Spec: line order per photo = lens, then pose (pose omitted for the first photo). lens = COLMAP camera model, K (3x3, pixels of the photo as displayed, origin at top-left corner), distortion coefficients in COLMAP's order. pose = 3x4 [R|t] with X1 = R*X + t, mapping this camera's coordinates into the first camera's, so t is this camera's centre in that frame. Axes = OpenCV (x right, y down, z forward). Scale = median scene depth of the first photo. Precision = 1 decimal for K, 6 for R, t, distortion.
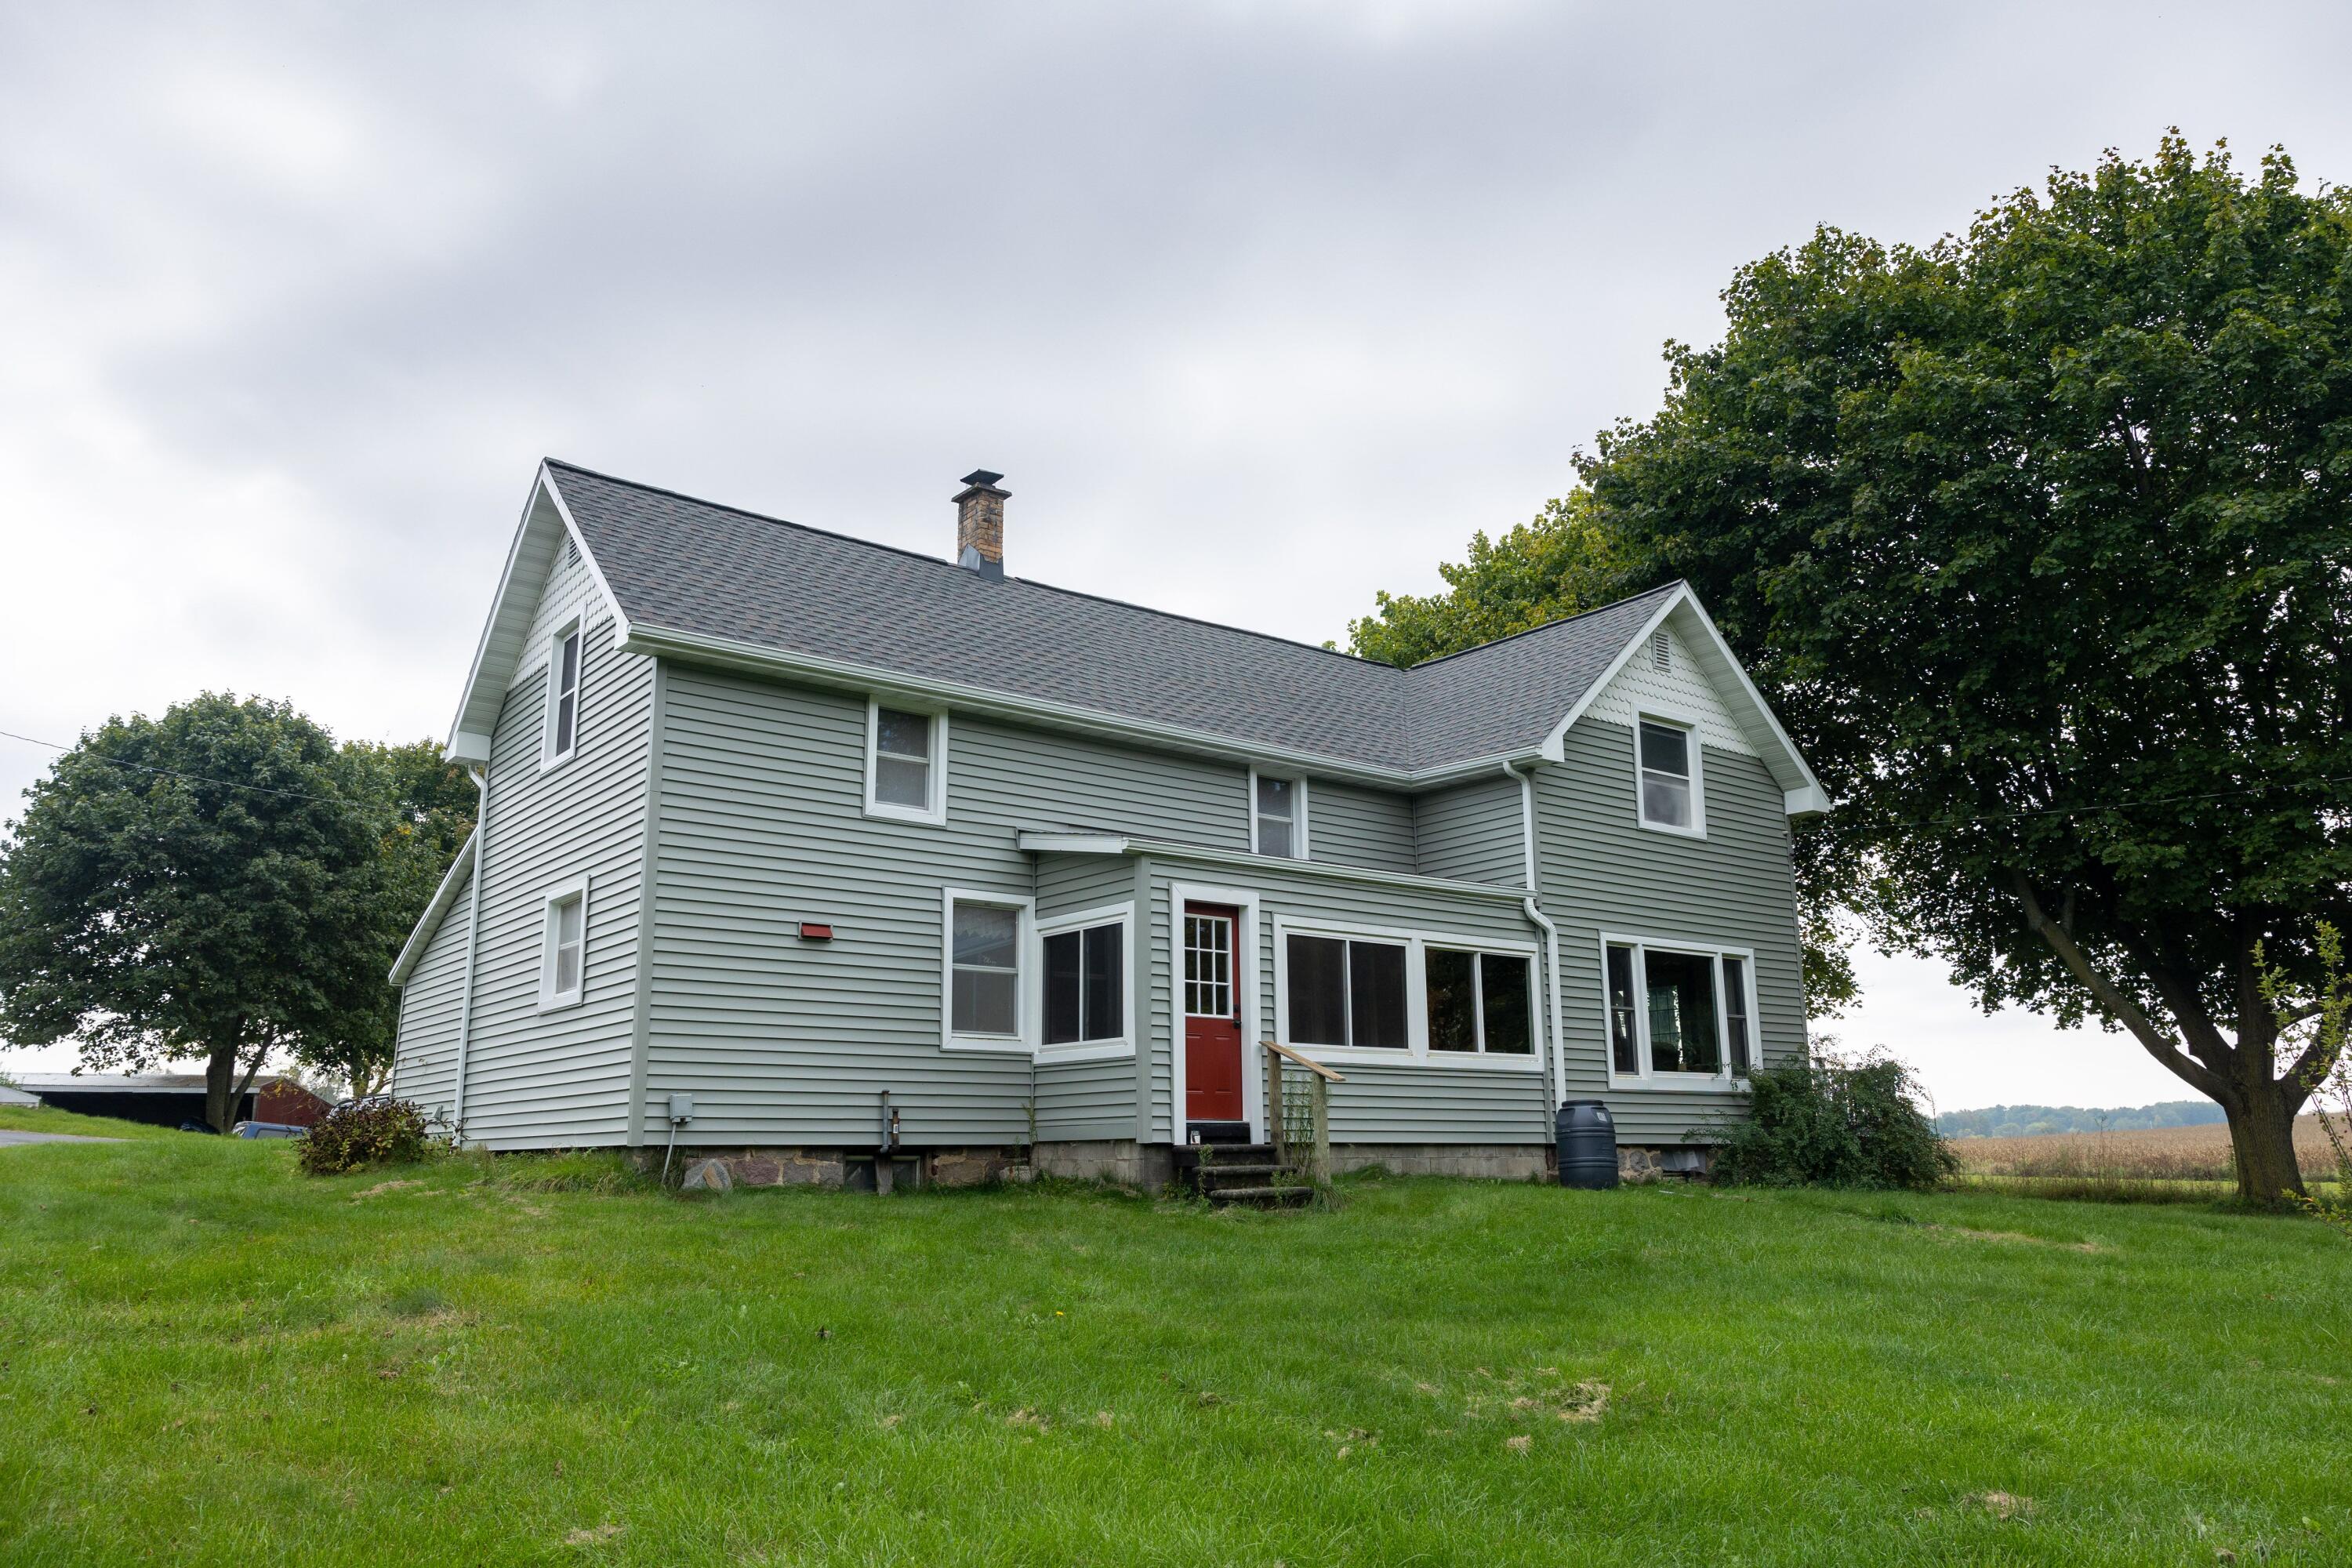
lens RADIAL K [[1679.7, 0, 1176.0], [0, 1679.7, 784.0], [0, 0, 1]] dist [-0.005361, -0.001325]
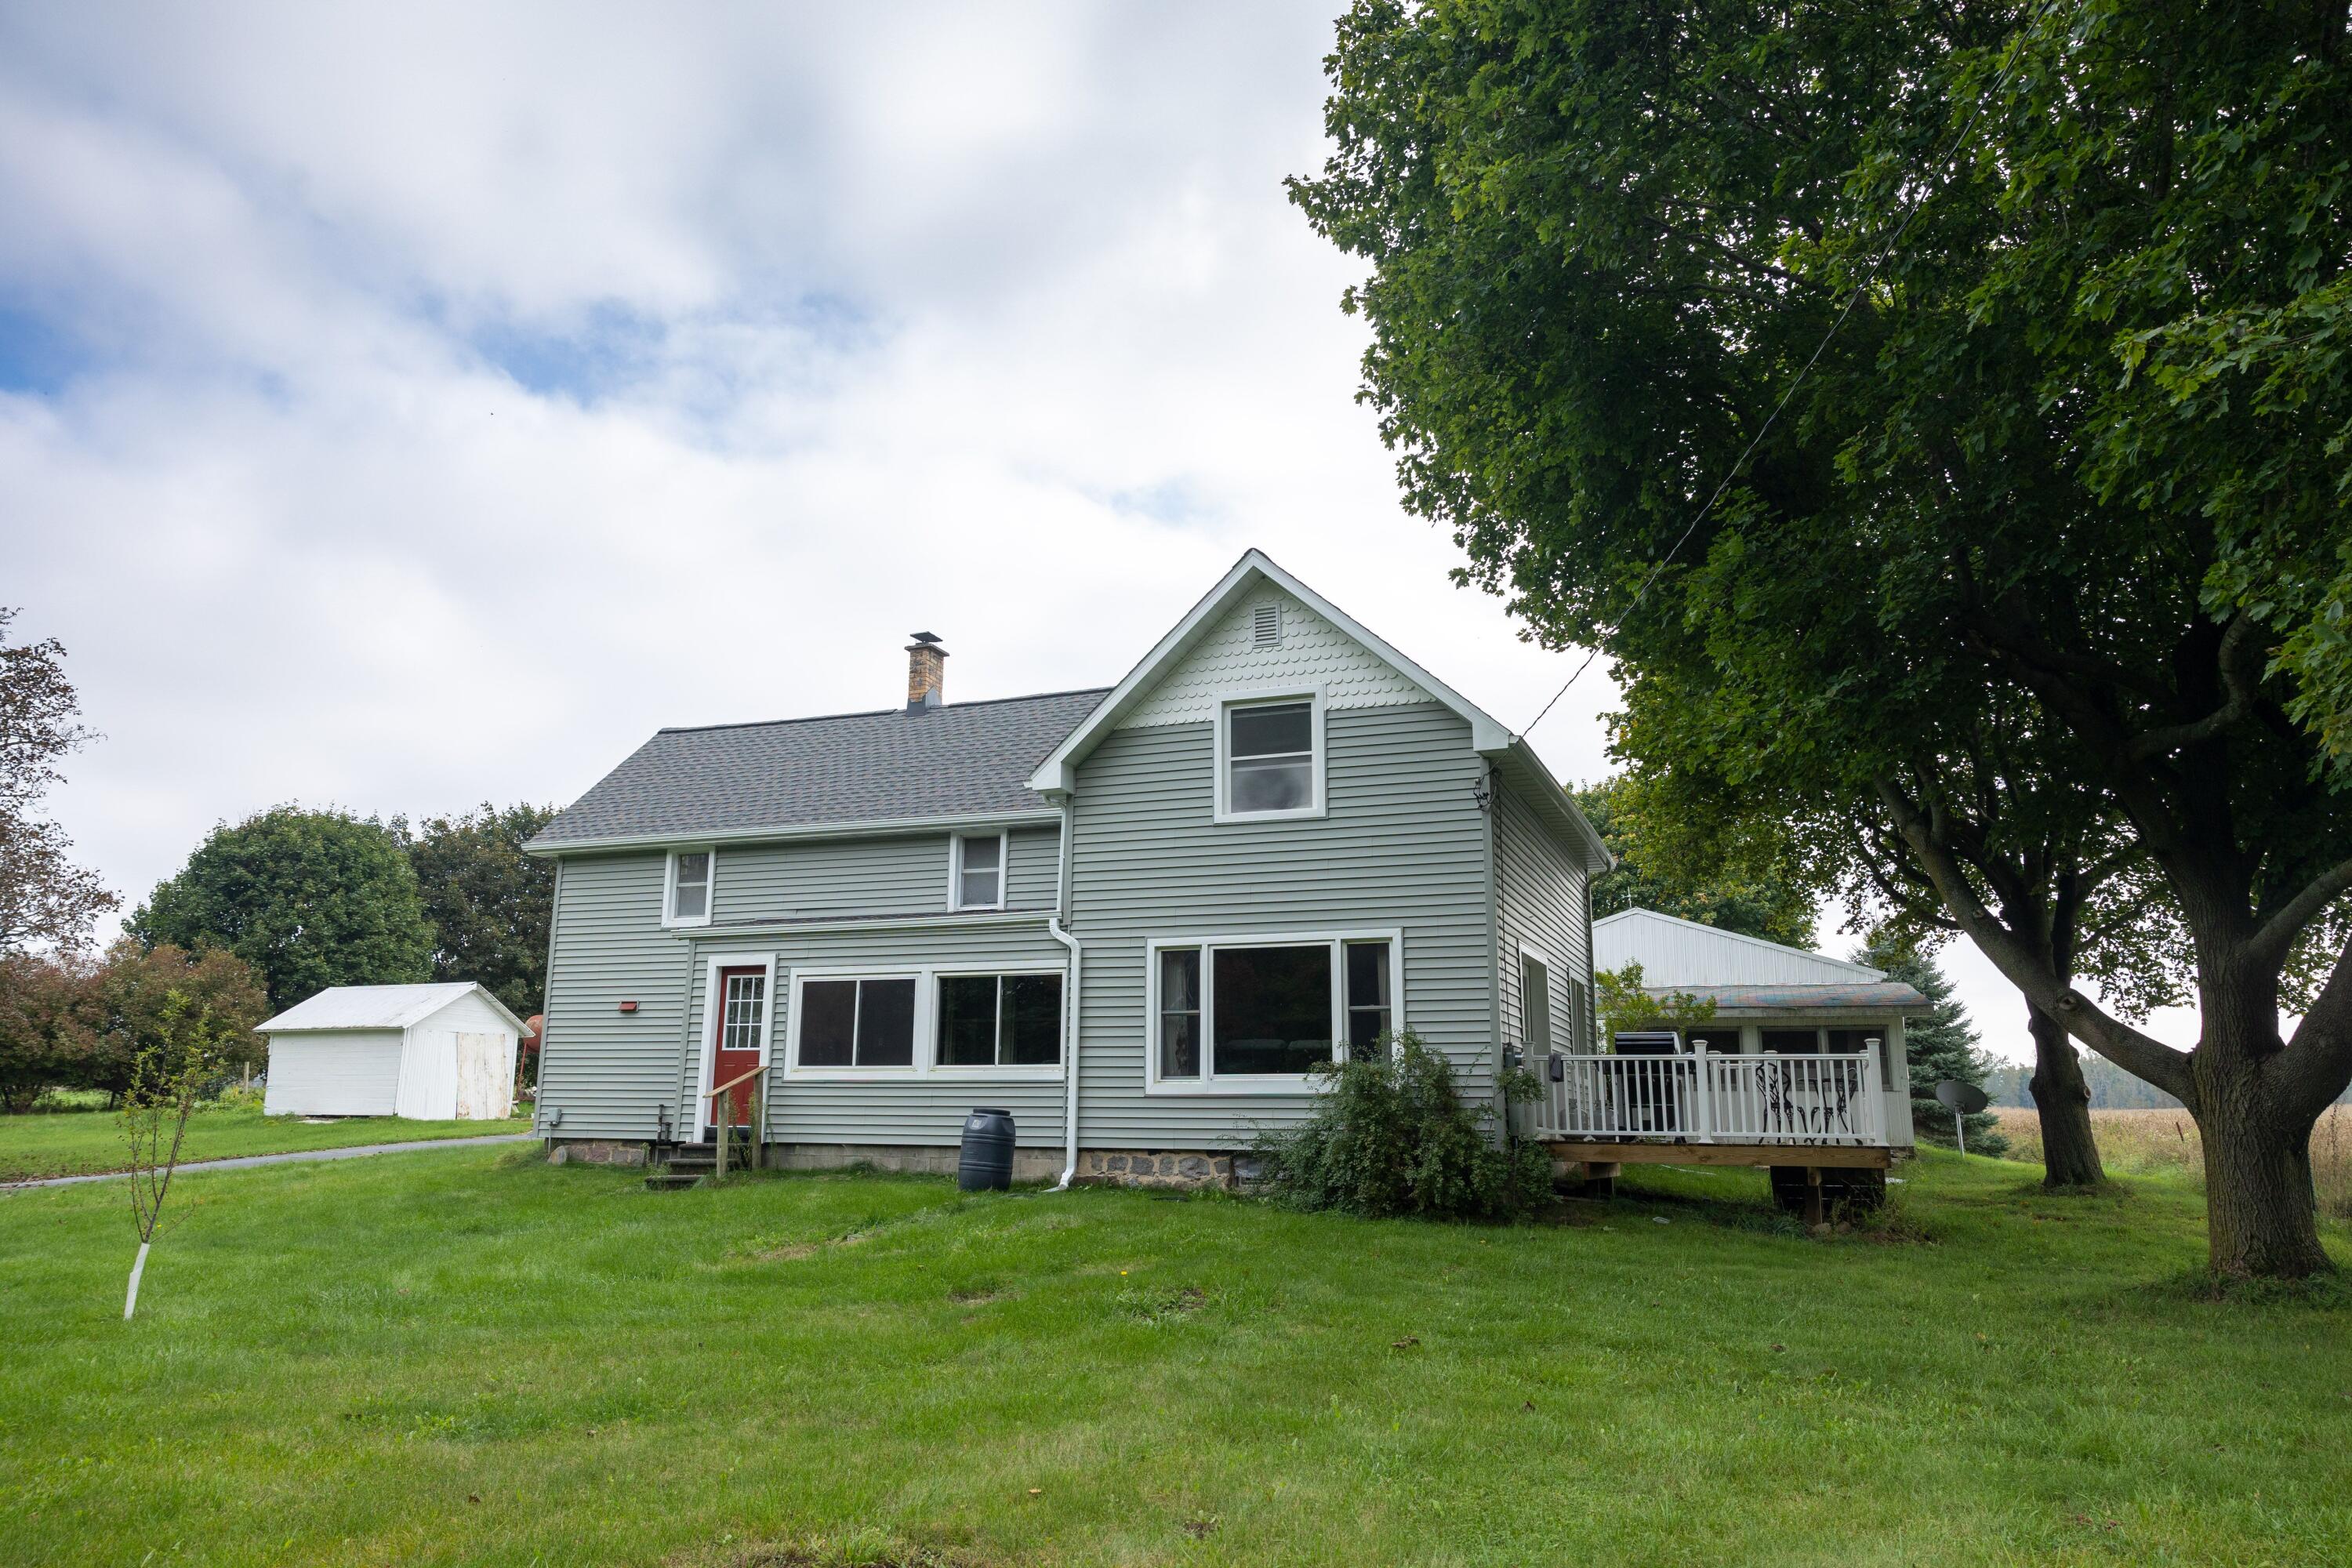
lens RADIAL K [[1592.2, 0, 1176.0], [0, 1592.2, 784.0], [0, 0, 1]] dist [-0.069151, -0.000894]
pose [[0.522729, -0.176010, -0.834131, 1.158076], [0.173992, 0.979886, -0.097729, 0.100464], [0.834554, -0.094046, 0.542839, 0.543578]]
